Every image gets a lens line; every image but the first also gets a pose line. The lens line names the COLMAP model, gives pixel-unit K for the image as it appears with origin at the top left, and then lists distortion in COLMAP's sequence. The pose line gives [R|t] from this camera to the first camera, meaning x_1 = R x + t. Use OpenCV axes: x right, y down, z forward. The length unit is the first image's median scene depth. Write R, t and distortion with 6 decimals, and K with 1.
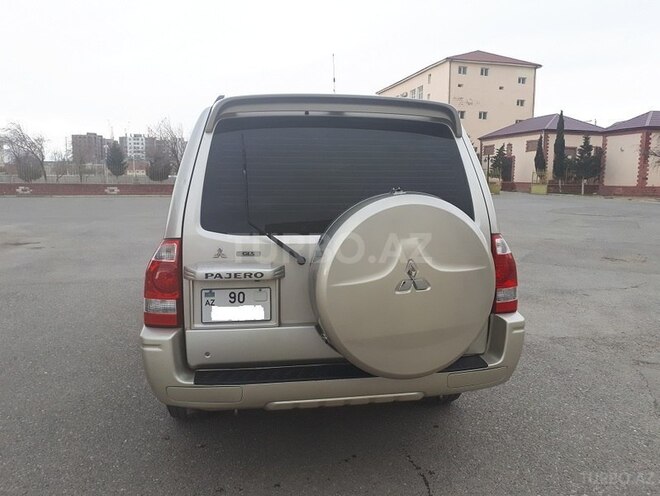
lens RADIAL K [[544.5, 0, 330.0], [0, 544.5, 246.0], [0, 0, 1]] dist [0.004723, -0.007407]
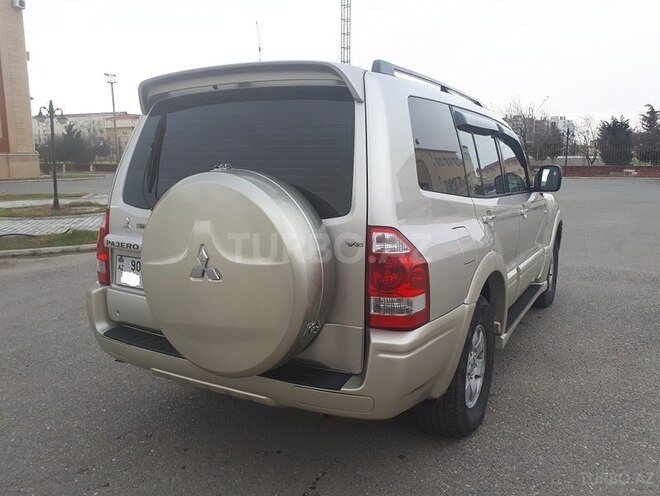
lens RADIAL K [[544.5, 0, 330.2], [0, 544.5, 251.0], [0, 0, 1]] dist [0.004723, -0.007407]
pose [[0.769392, 0.100941, -0.630751, 0.768169], [-0.071646, 0.994842, 0.071814, -0.038613], [0.634746, -0.010062, 0.772655, 0.381240]]
